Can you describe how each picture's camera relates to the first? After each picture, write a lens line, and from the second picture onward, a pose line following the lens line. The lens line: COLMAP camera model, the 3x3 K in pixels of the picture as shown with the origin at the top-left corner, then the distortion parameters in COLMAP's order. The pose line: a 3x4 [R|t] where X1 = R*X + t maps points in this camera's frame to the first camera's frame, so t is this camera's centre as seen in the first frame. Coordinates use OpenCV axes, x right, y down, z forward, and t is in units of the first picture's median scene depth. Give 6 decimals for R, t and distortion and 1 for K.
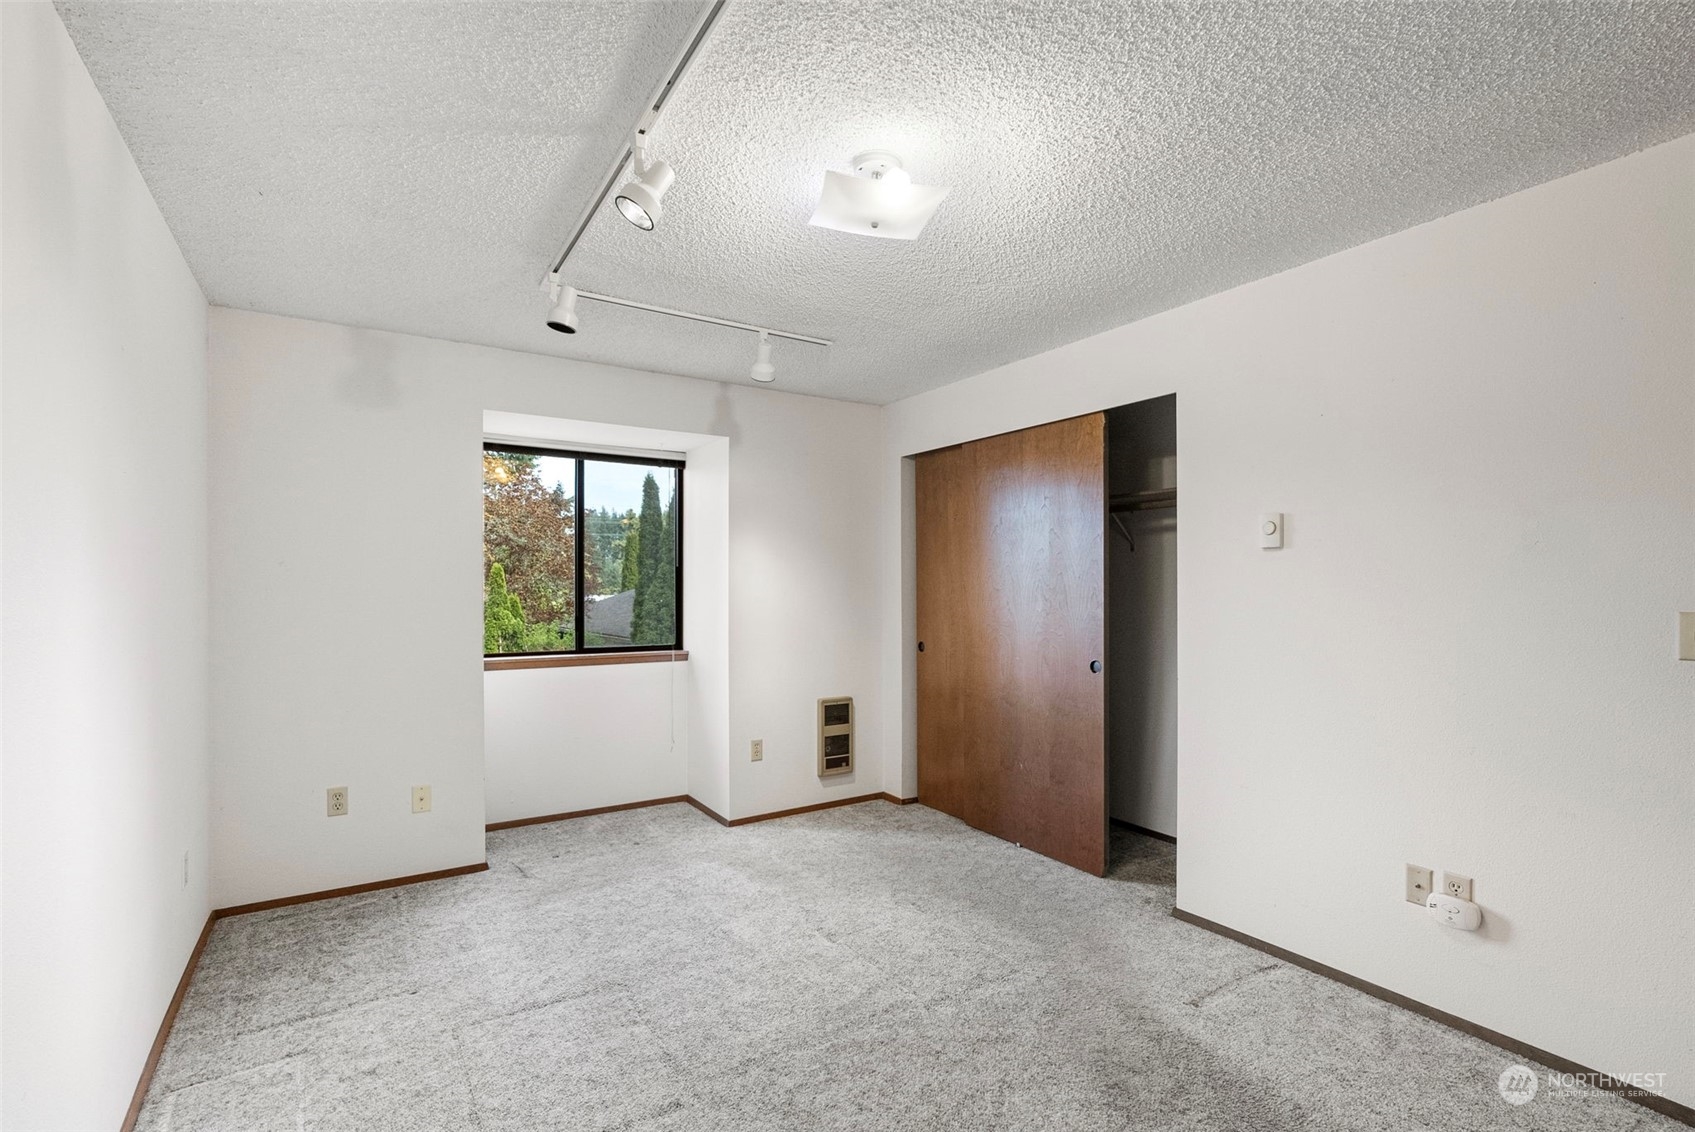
lens RADIAL K [[775.3, 0, 832.4], [0, 775.3, 595.5], [0, 0, 1]] dist [-0.006636, 0.001201]
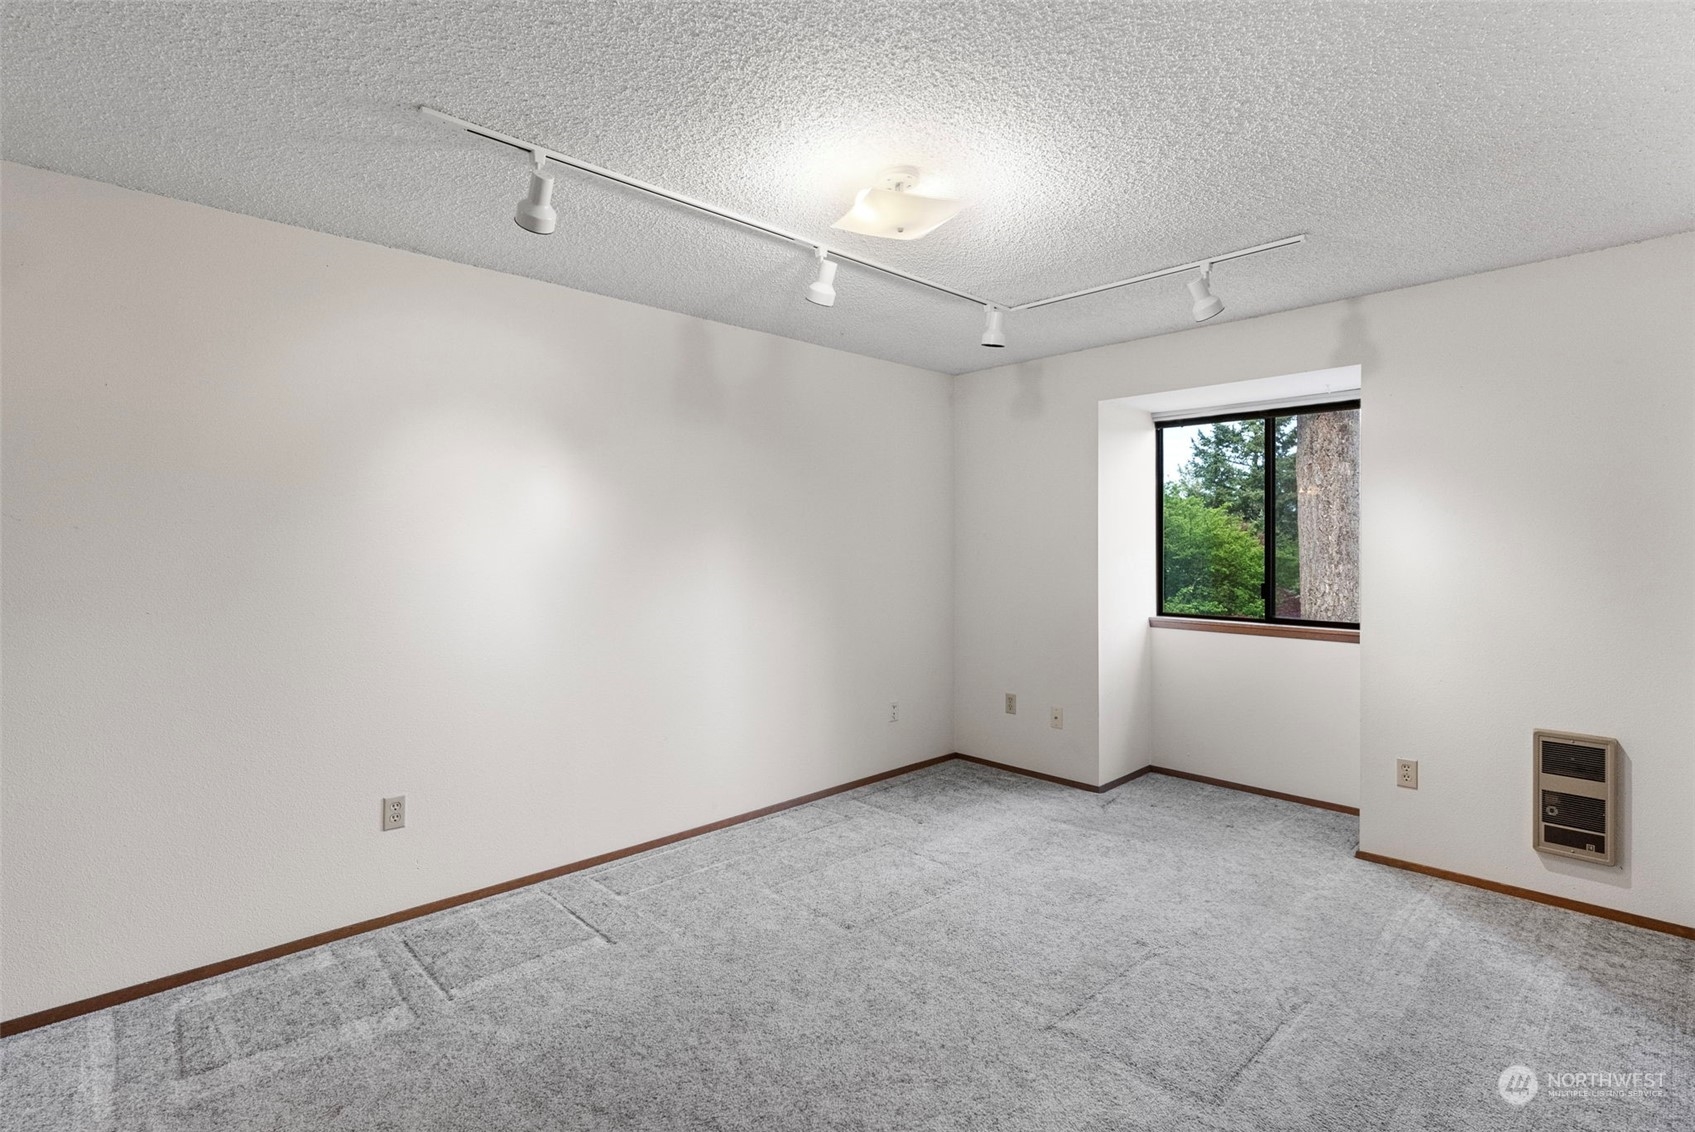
lens RADIAL K [[775.3, 0, 837.4], [0, 775.3, 554.1], [0, 0, 1]] dist [-0.006636, 0.001201]
pose [[0.194598, 0.010486, -0.980827, 0.544465], [-0.014057, 0.999870, 0.007901, -0.009734], [0.980782, 0.012250, 0.194720, 0.331761]]
